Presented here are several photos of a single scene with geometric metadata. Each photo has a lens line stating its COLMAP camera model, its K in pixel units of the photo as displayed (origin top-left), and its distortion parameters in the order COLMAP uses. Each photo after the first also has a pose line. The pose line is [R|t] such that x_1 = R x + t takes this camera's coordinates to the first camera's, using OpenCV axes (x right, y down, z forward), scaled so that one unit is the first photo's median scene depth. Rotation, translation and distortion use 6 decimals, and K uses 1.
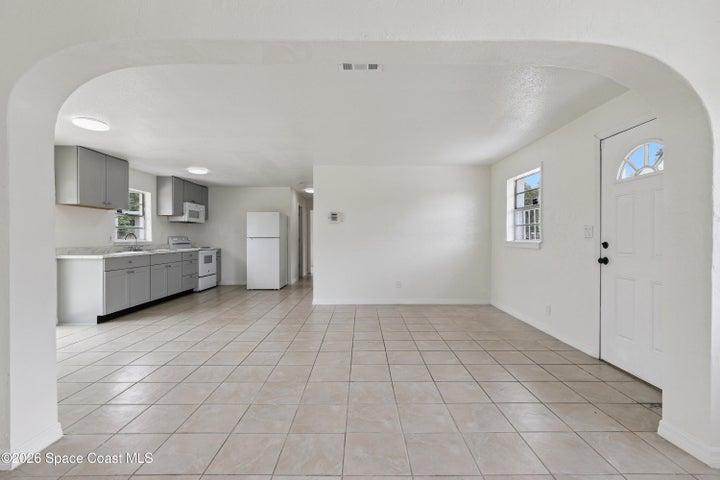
lens RADIAL K [[323.3, 0, 362.2], [0, 323.3, 238.9], [0, 0, 1]] dist [0.004760, -0.000317]
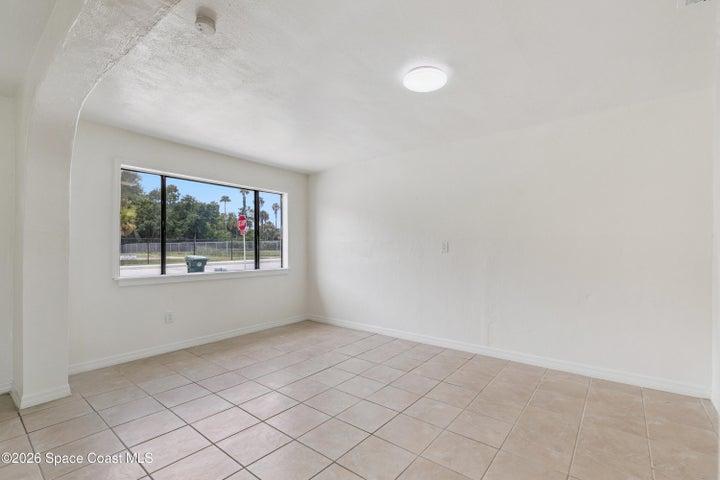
lens RADIAL K [[323.3, 0, 362.8], [0, 323.3, 245.5], [0, 0, 1]] dist [0.004760, -0.000317]
pose [[-0.771135, -0.000776, 0.636671, -0.285208], [0.004299, 0.999970, 0.006425, -0.008529], [-0.636657, 0.007692, -0.771109, 0.363017]]
